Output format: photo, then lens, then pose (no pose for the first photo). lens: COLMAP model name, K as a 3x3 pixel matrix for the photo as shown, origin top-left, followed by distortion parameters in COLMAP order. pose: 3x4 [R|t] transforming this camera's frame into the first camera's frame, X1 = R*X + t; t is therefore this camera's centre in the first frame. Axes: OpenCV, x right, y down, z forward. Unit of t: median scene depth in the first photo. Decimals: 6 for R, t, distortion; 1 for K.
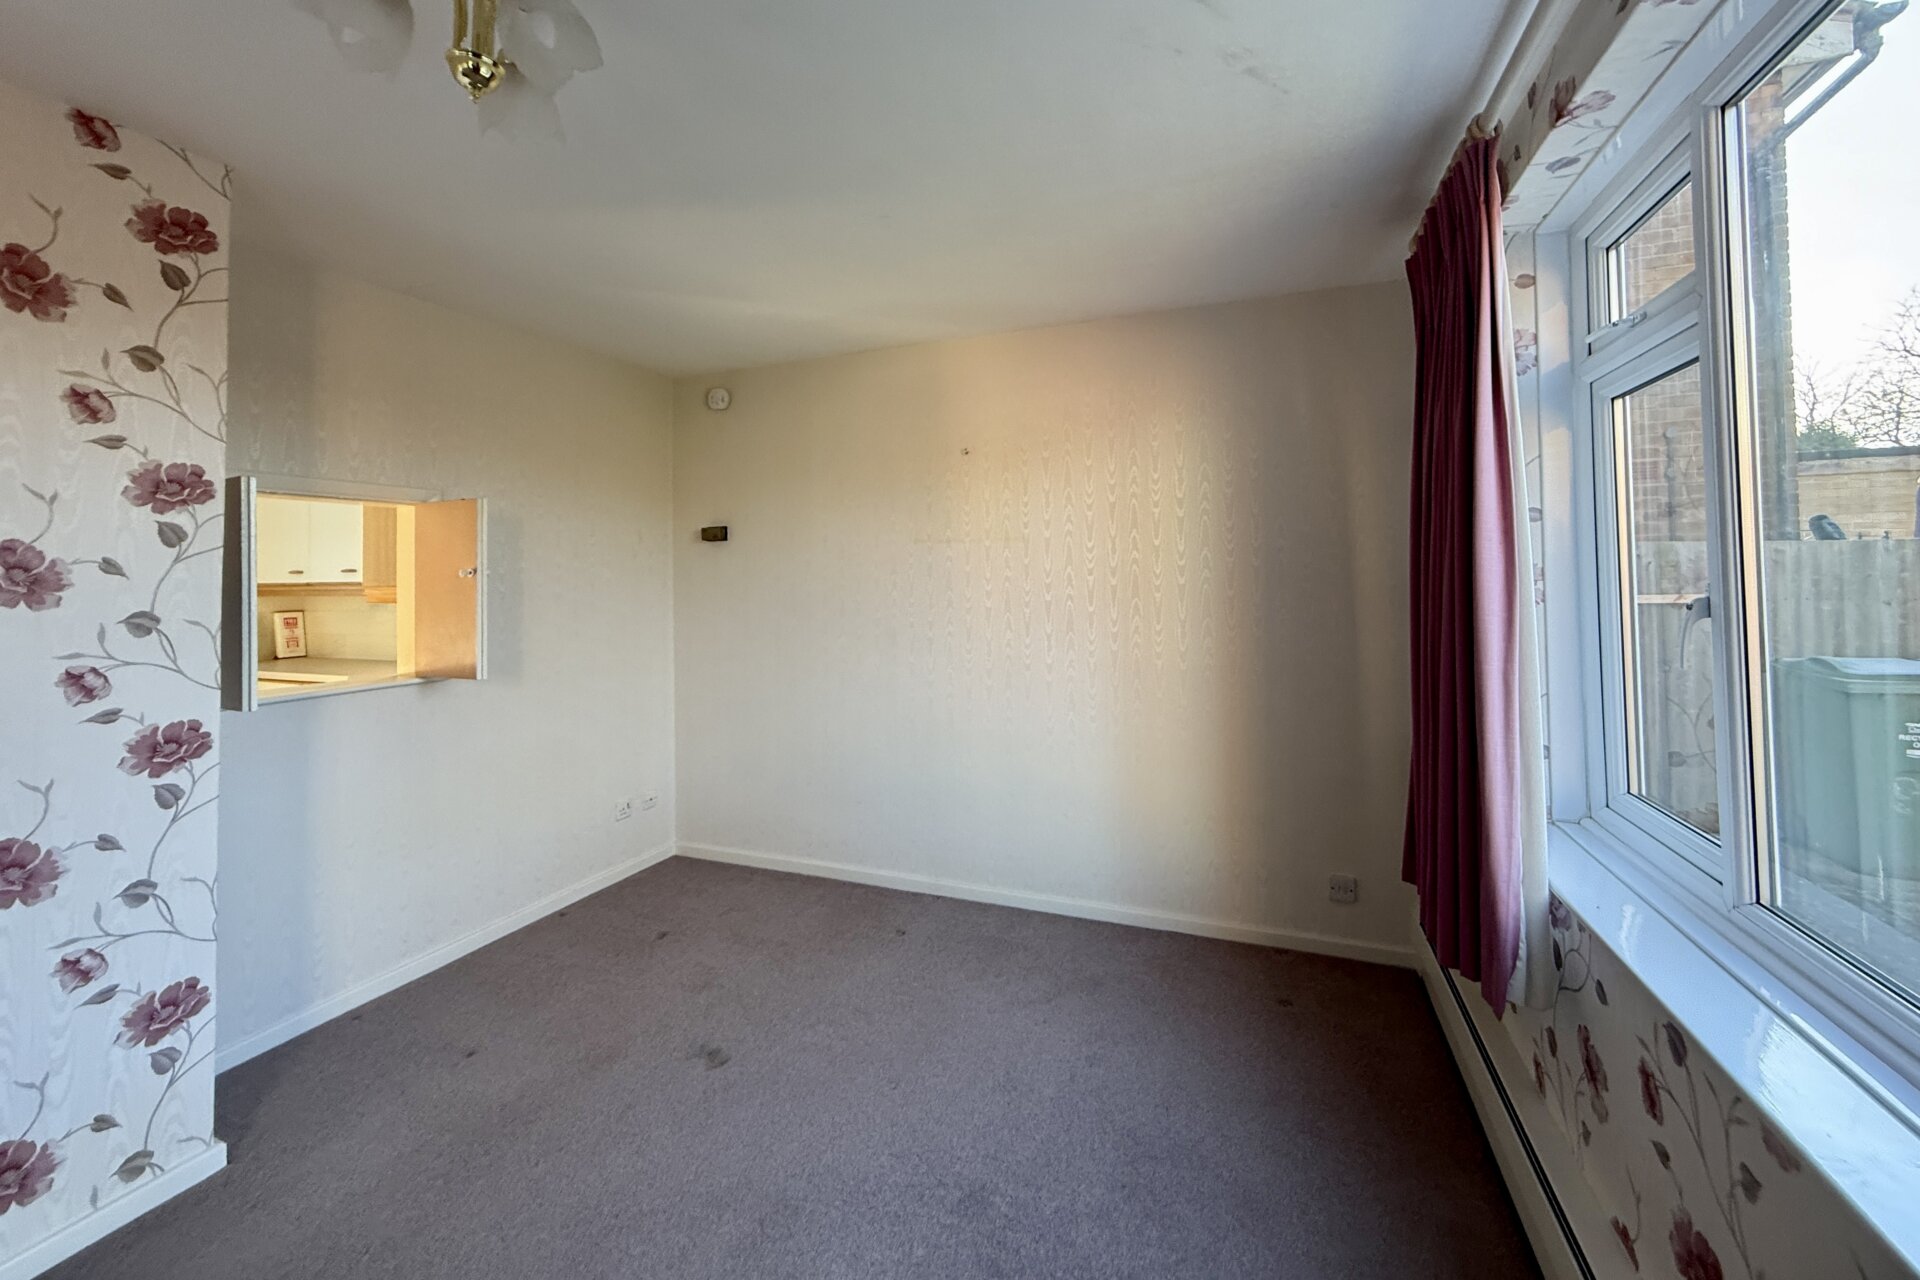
lens RADIAL K [[562.9, 0, 938.8], [0, 562.9, 564.9], [0, 0, 1]] dist [0.001235, 0.000174]
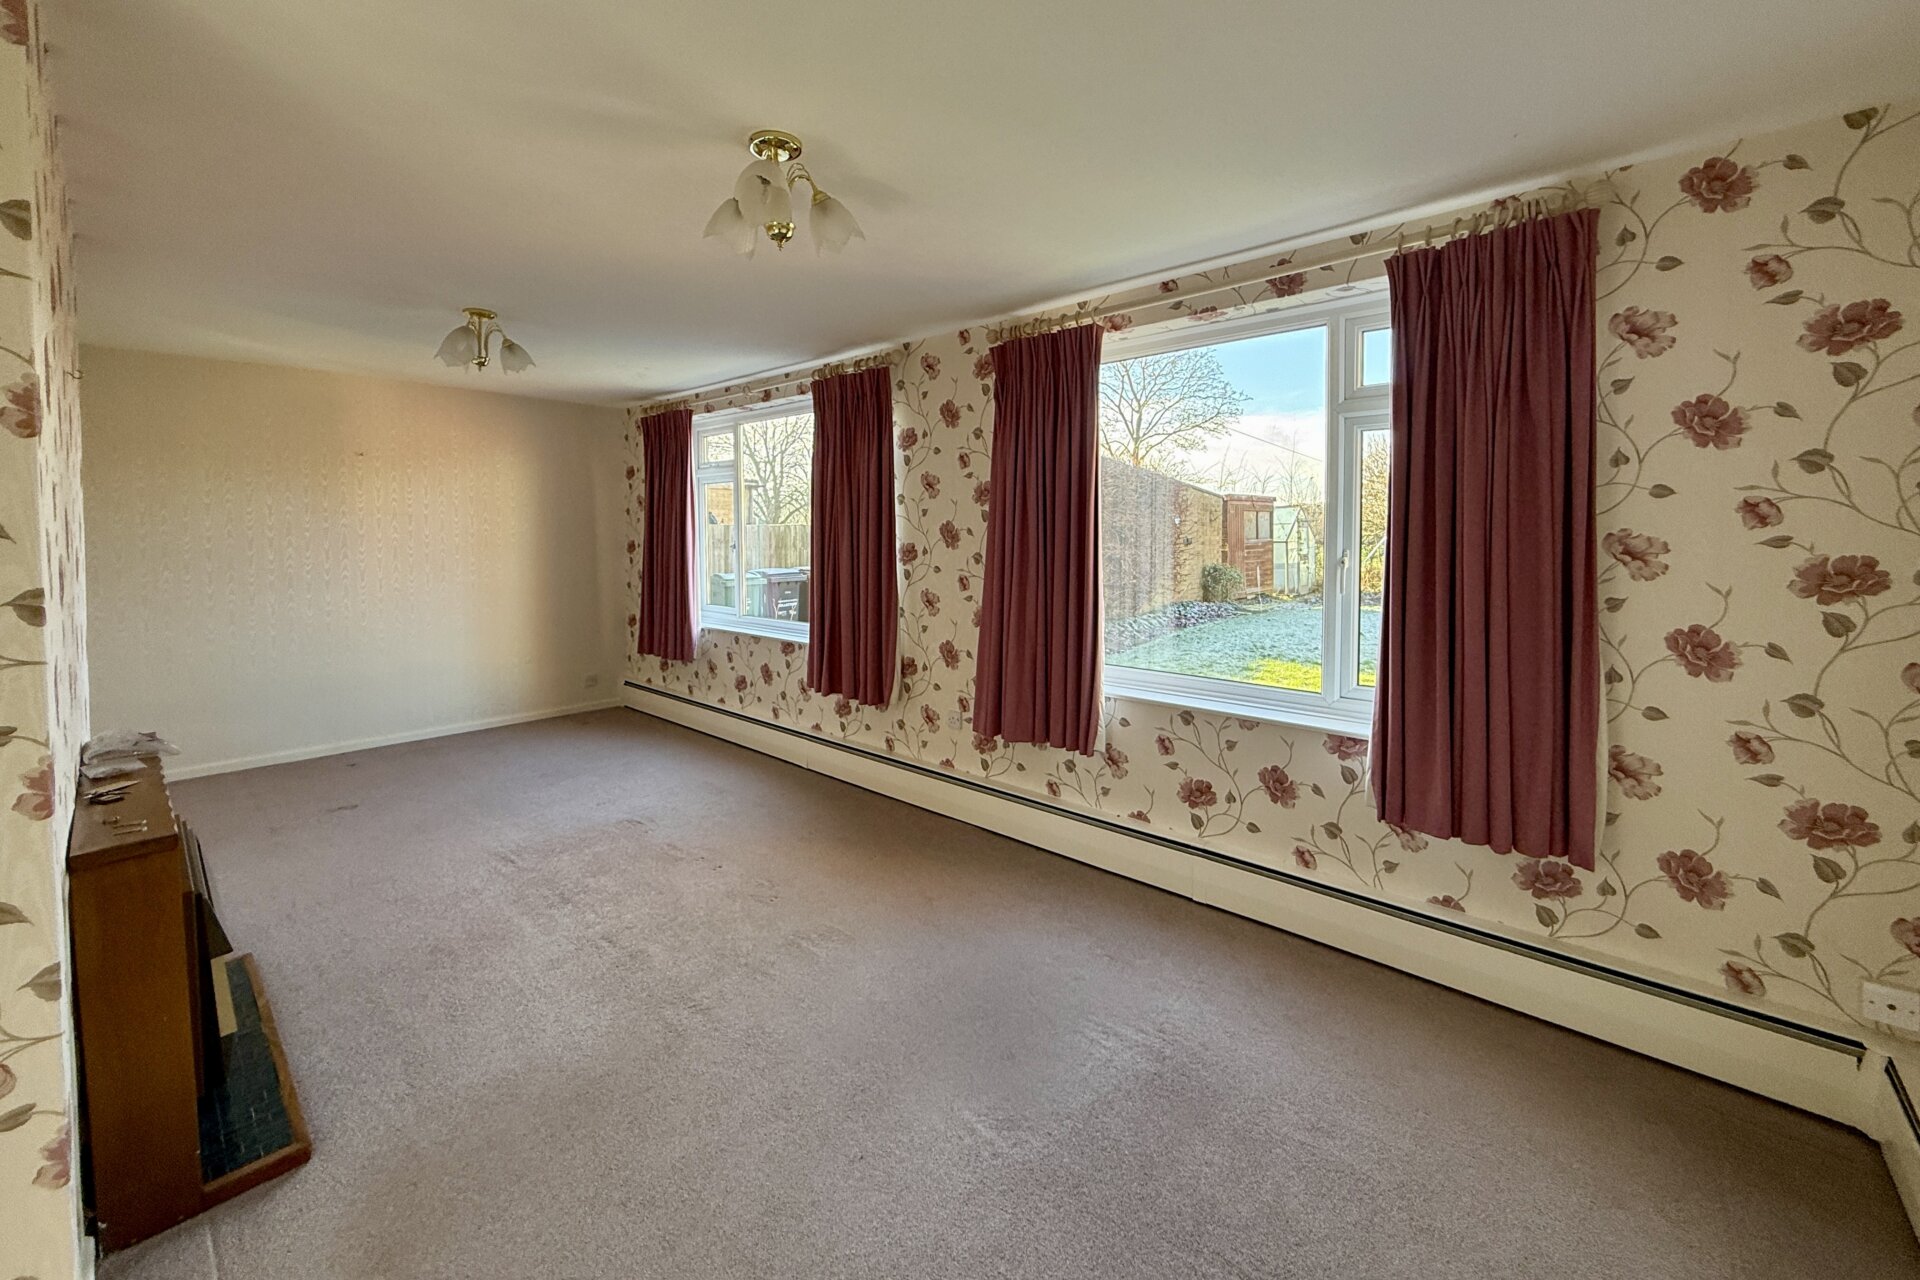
lens RADIAL K [[757.3, 0, 956.5], [0, 757.3, 556.7], [0, 0, 1]] dist [0.000748, 0.000134]
pose [[-0.226021, 0.051964, -0.972735, -0.013973], [0.026236, 0.998539, 0.047247, -0.674125], [0.973769, -0.014842, -0.227054, 0.016704]]
